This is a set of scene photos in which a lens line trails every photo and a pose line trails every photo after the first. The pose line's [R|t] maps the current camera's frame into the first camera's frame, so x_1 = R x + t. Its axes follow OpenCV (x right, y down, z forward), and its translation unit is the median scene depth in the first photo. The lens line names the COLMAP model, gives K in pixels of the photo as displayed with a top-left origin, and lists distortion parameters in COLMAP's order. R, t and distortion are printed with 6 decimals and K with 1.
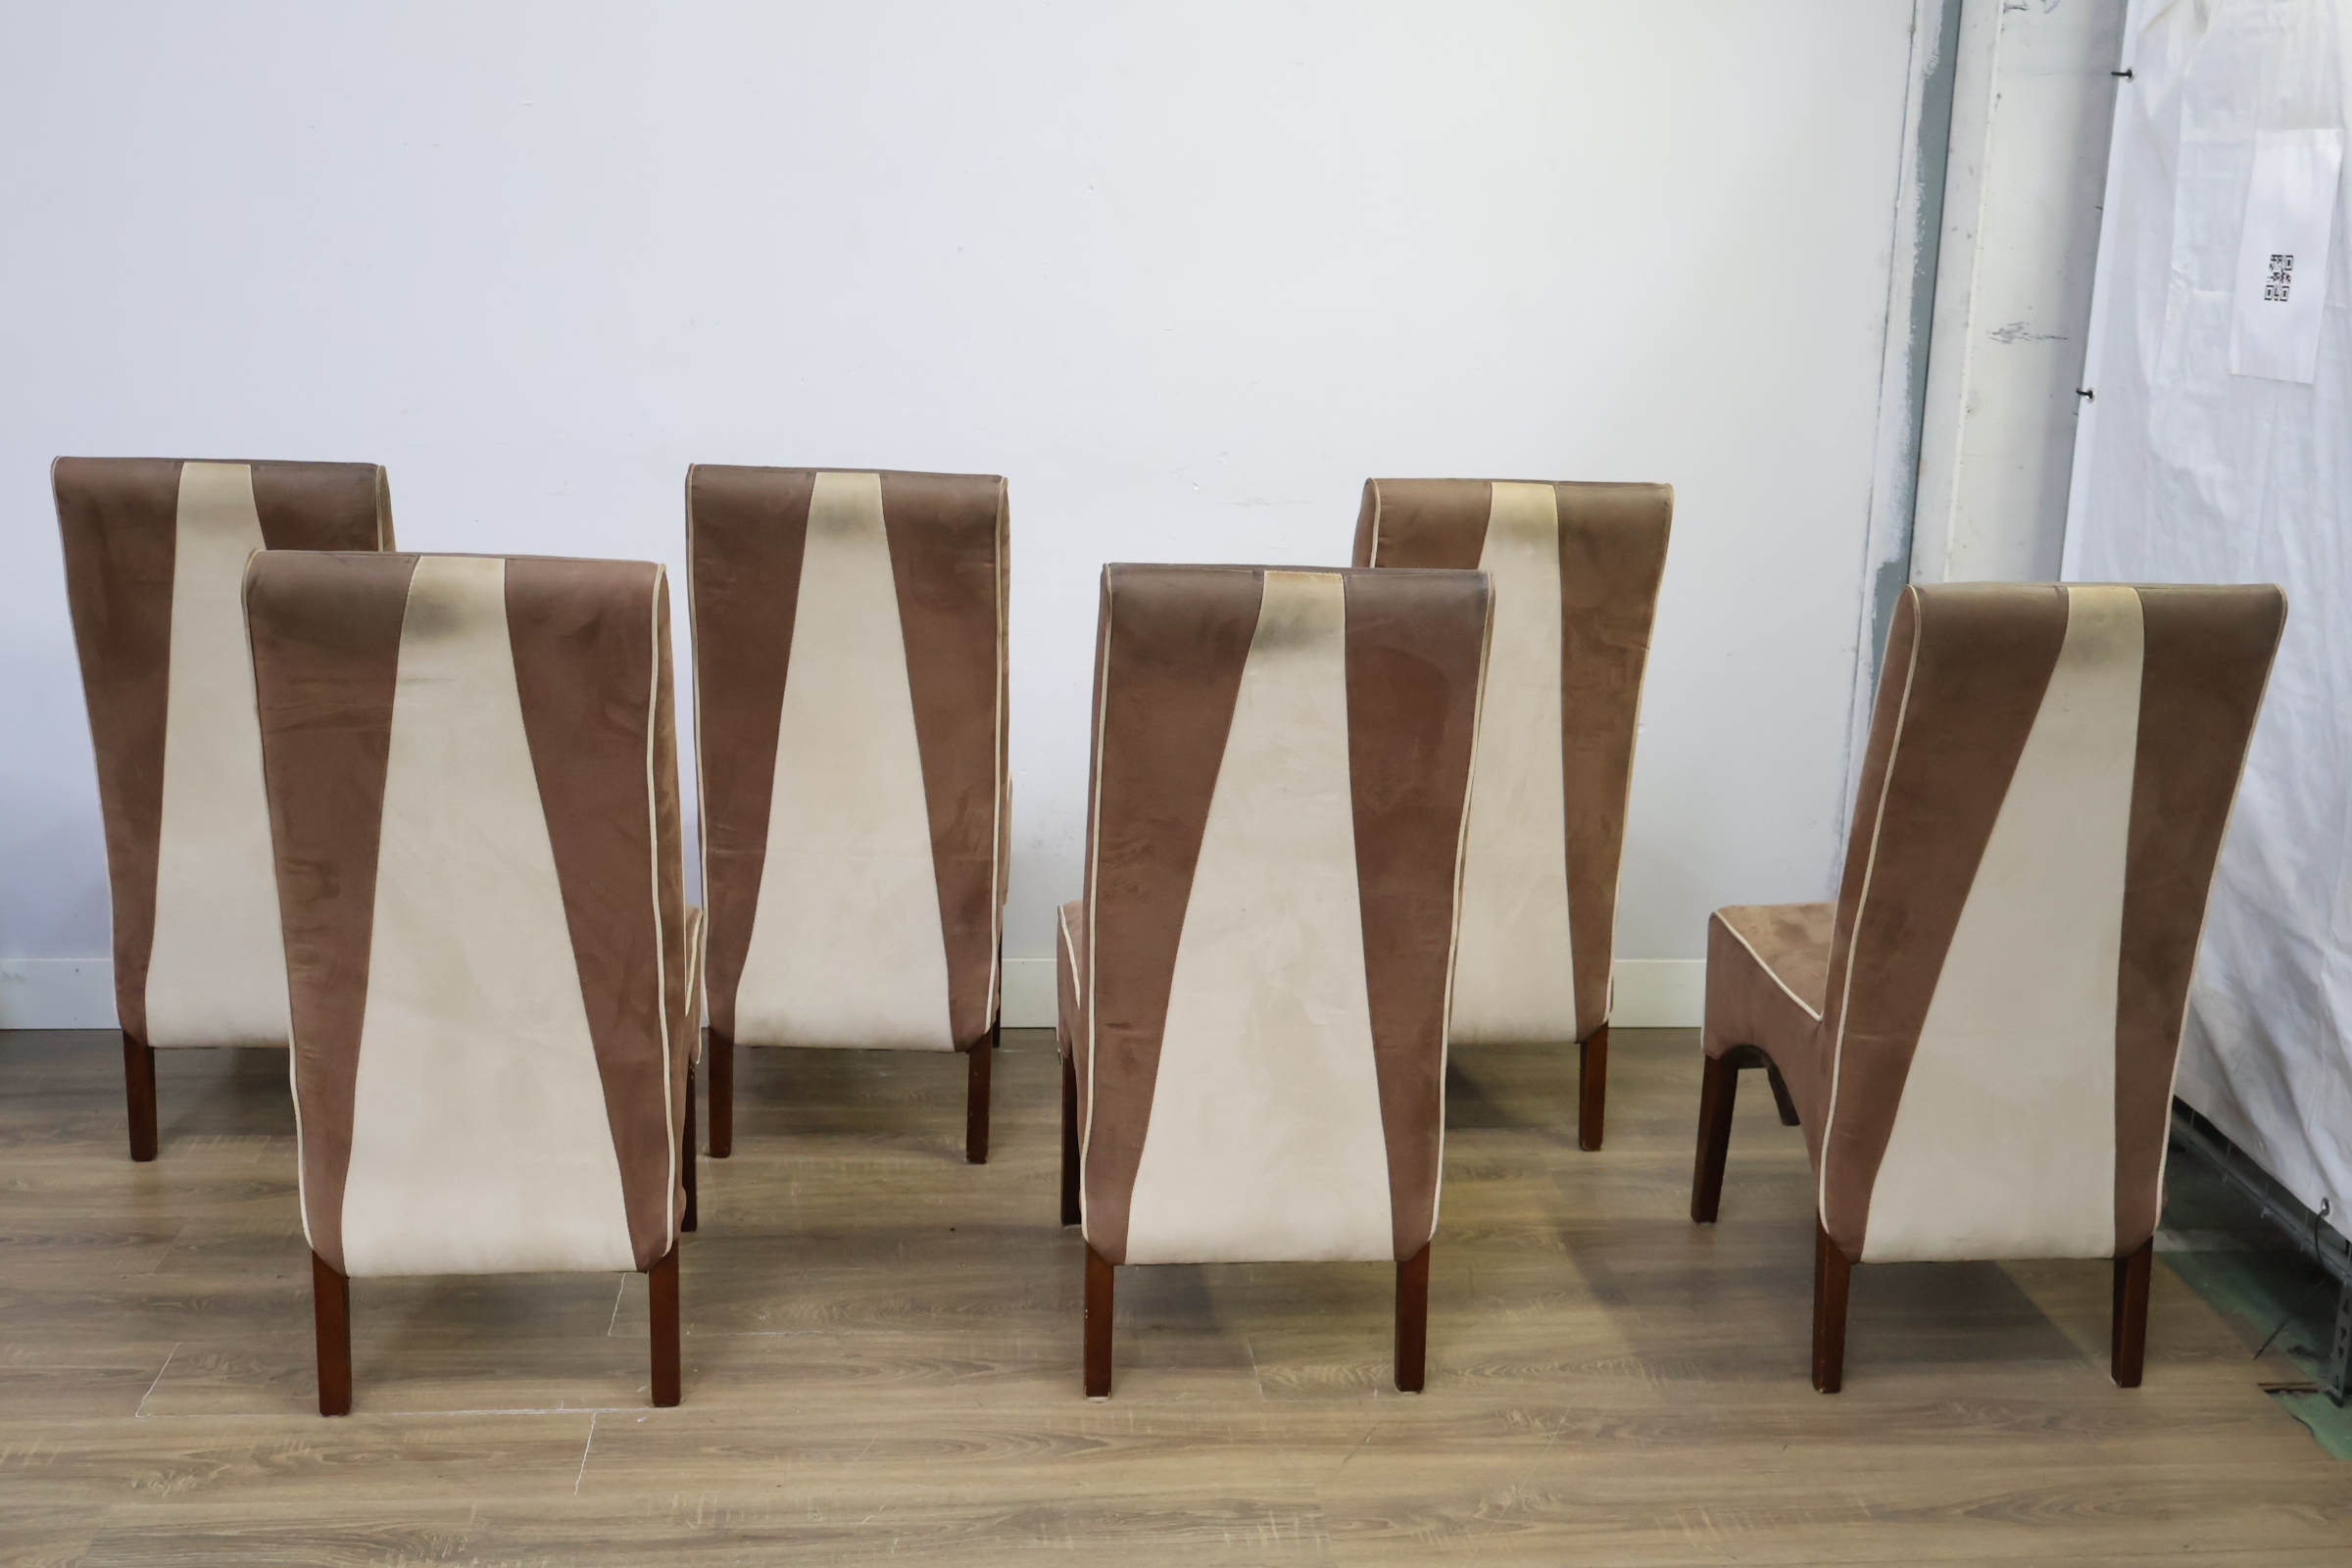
lens RADIAL K [[2887.3, 0, 1176.0], [0, 2887.3, 784.0], [0, 0, 1]] dist [0.017720, -0.019963]
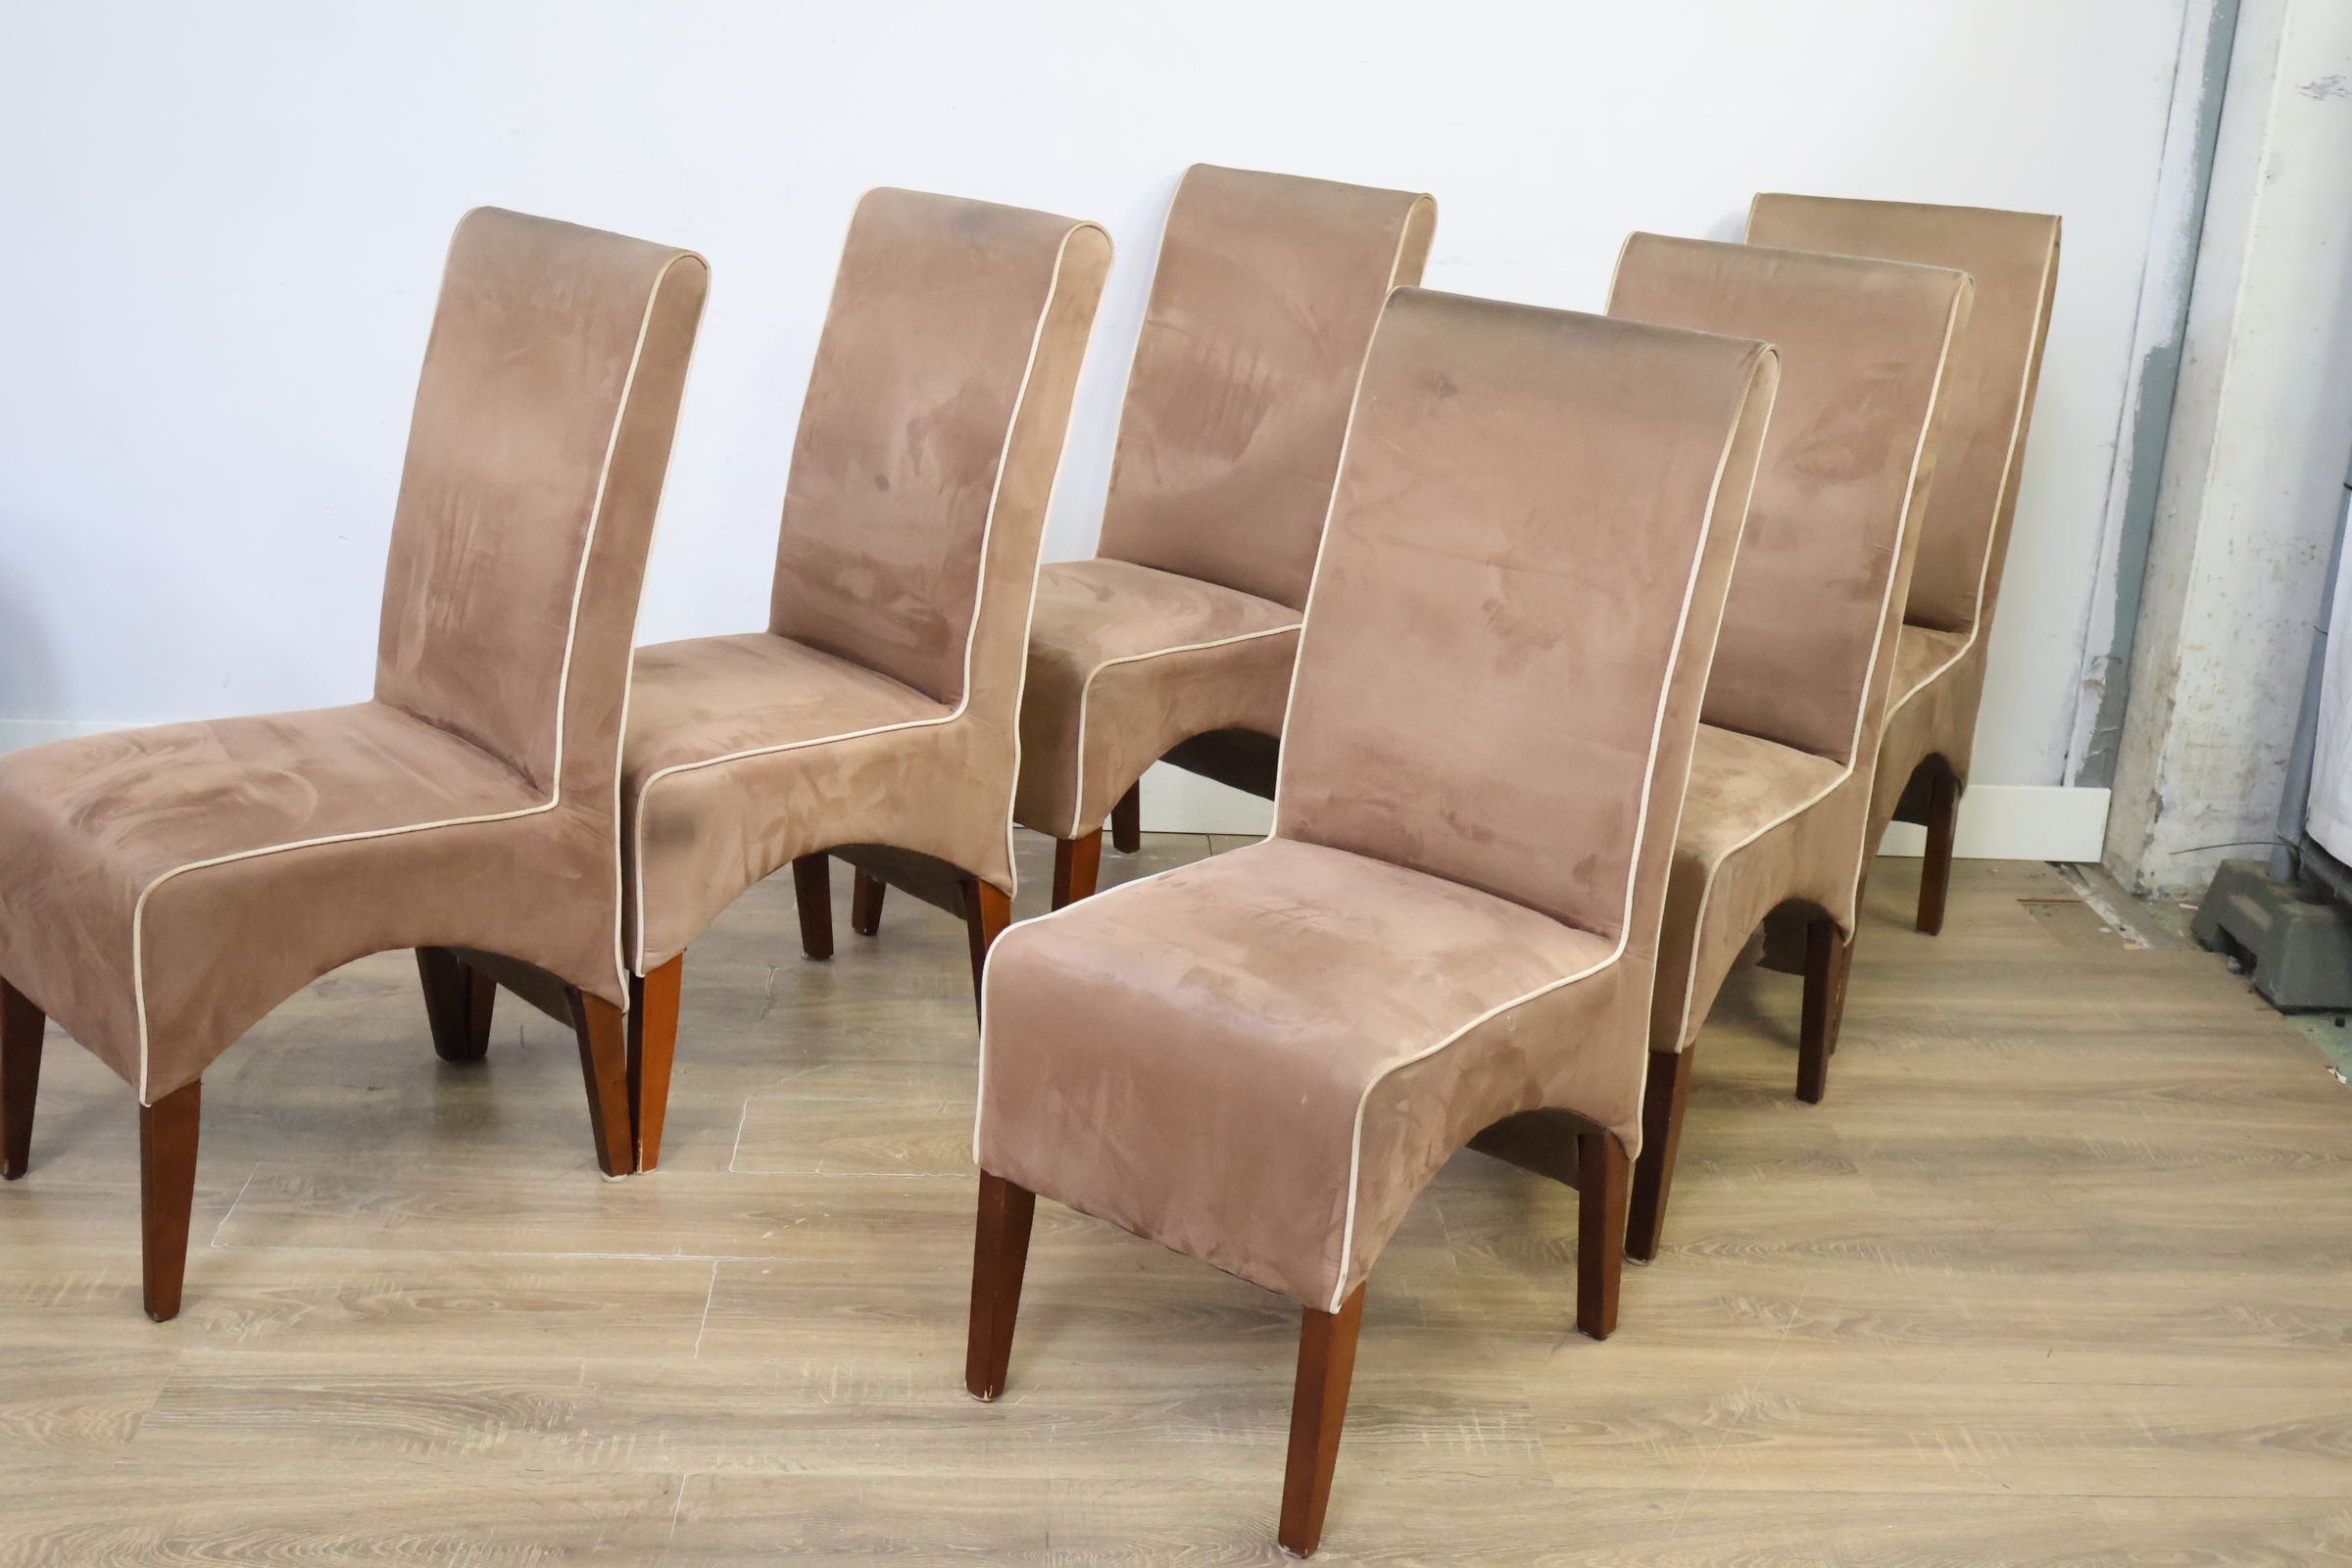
lens RADIAL K [[2917.8, 0, 1161.1], [0, 2917.8, 793.2], [0, 0, 1]] dist [0.007800, 0.016061]
pose [[0.998784, 0.034626, -0.035084, -0.035005], [-0.031597, 0.996008, 0.083487, -0.007375], [0.037834, -0.082277, 0.995891, 0.110926]]
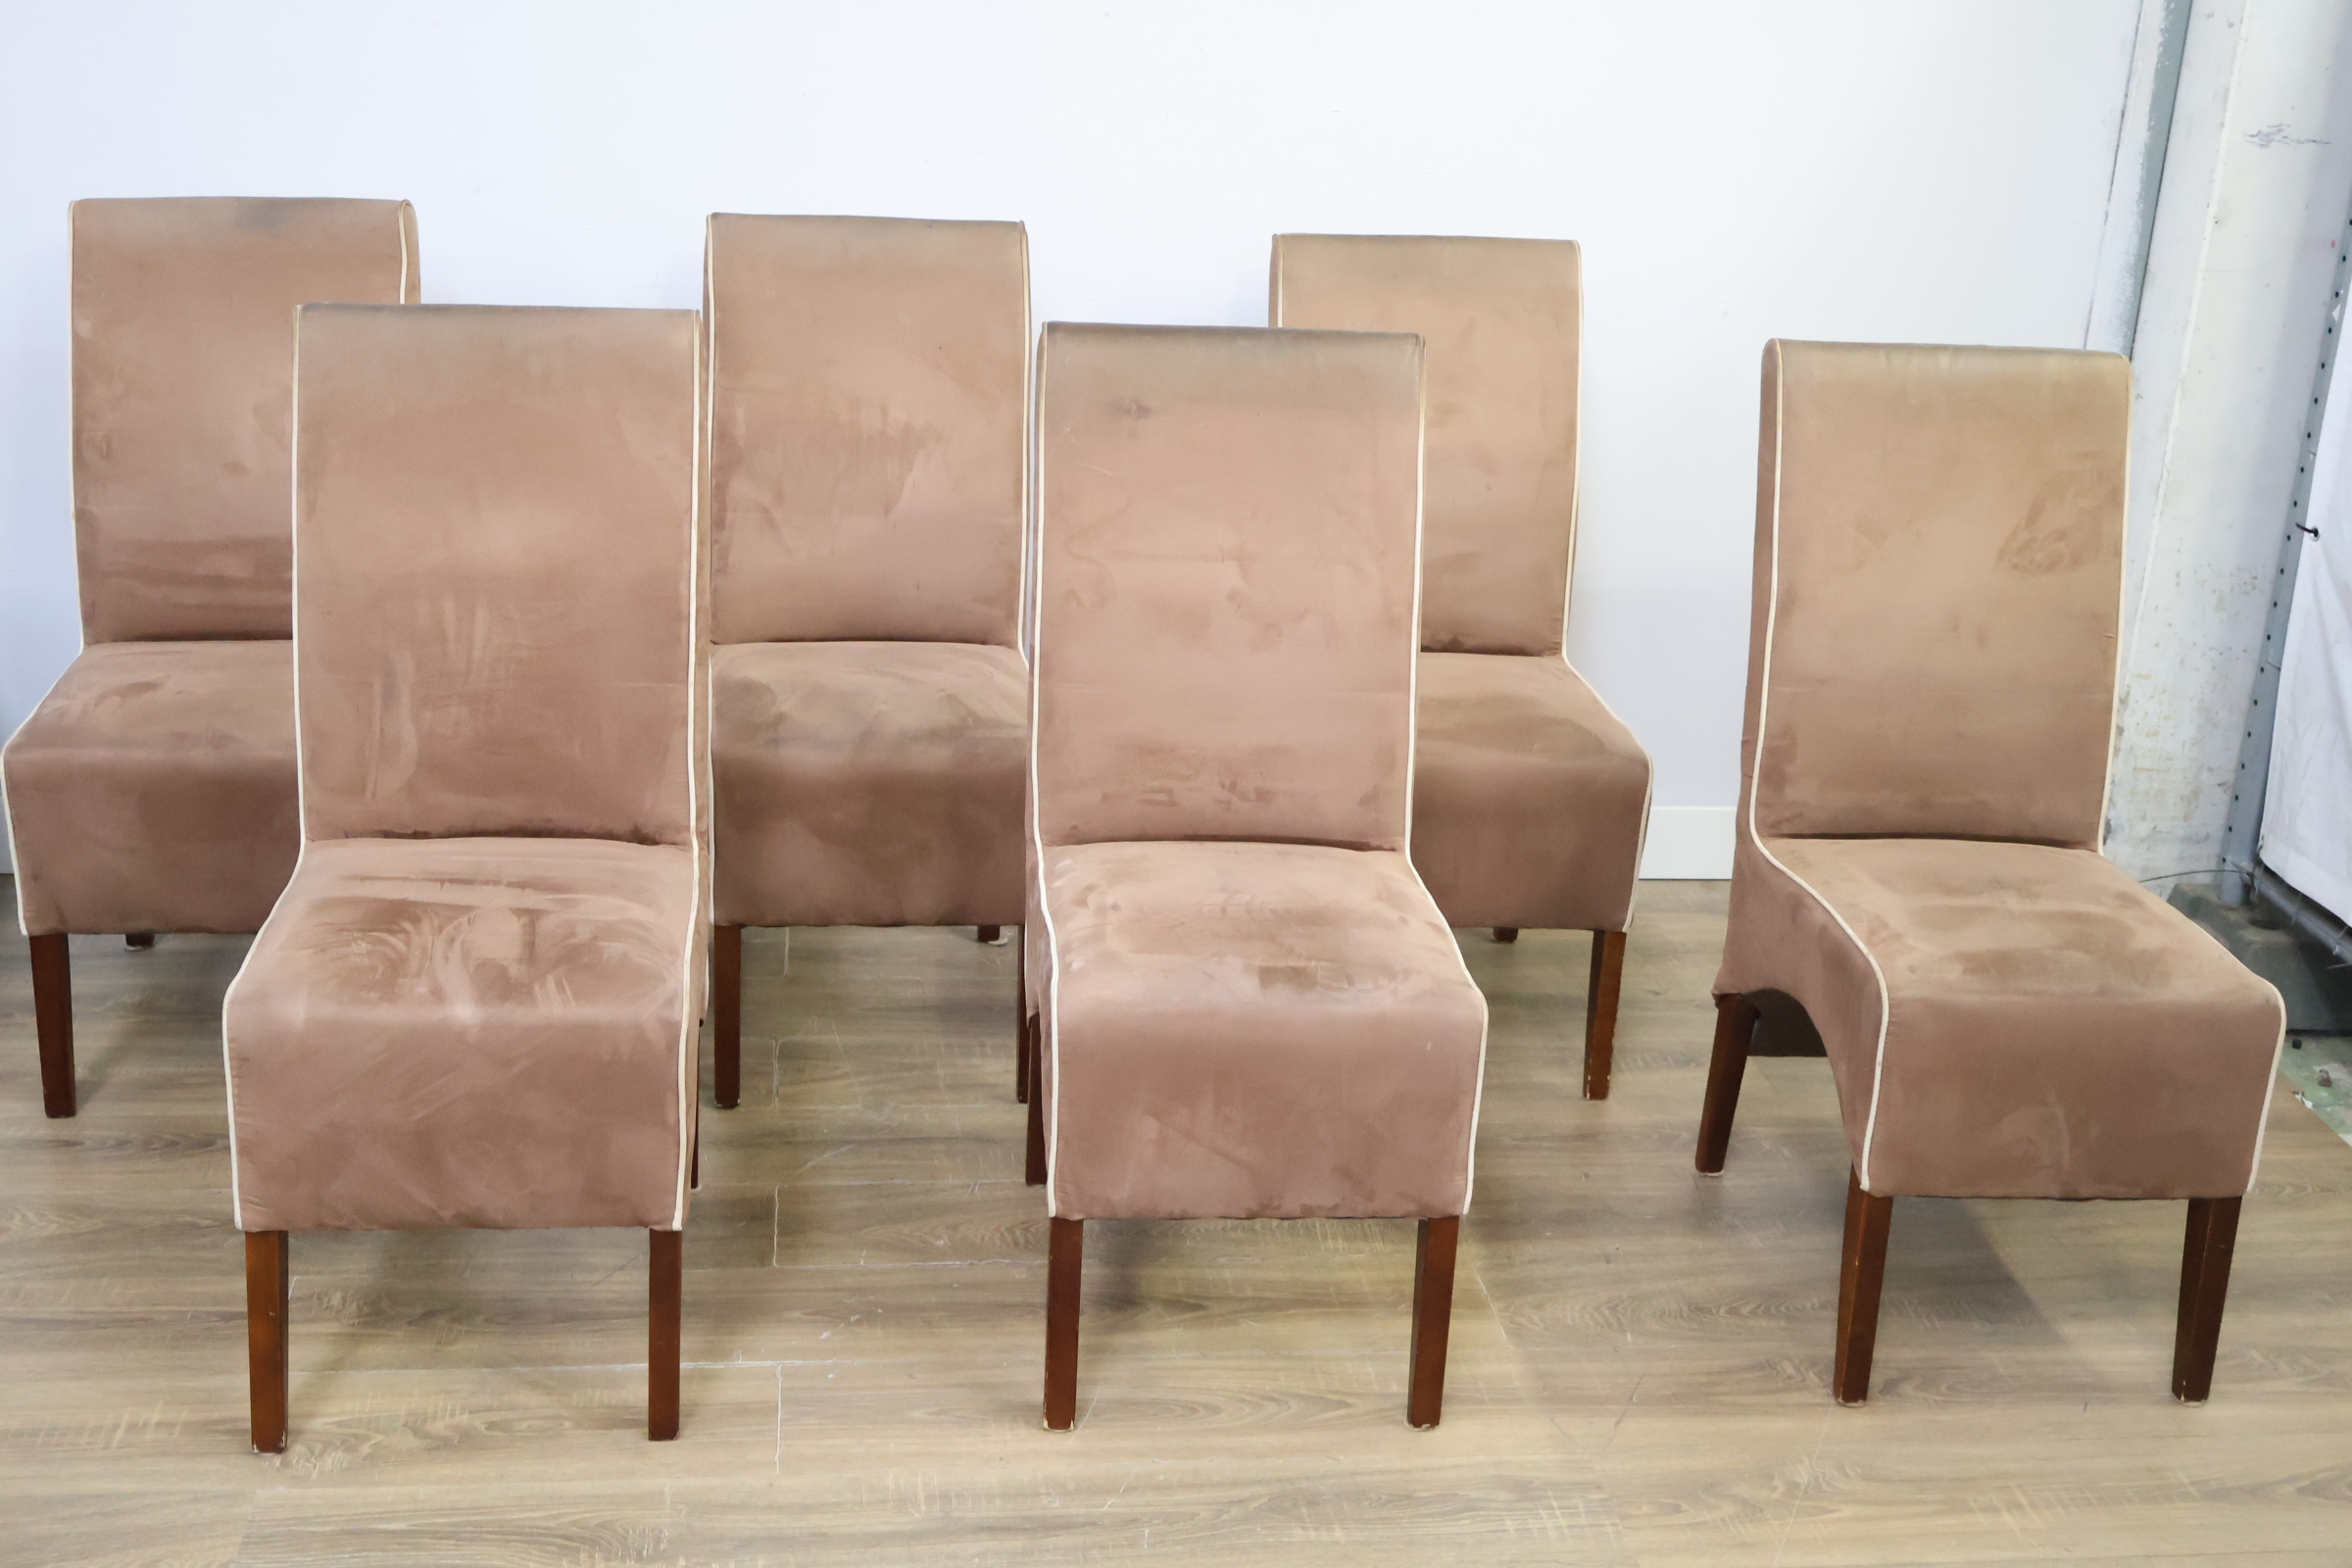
lens RADIAL K [[2919.6, 0, 1210.8], [0, 2919.6, 823.8], [0, 0, 1]] dist [0.021318, -0.035484]
pose [[0.998909, 0.011599, 0.045233, -0.107800], [-0.016531, 0.993767, 0.110240, -0.050551], [-0.043673, -0.110868, 0.992875, 0.111196]]
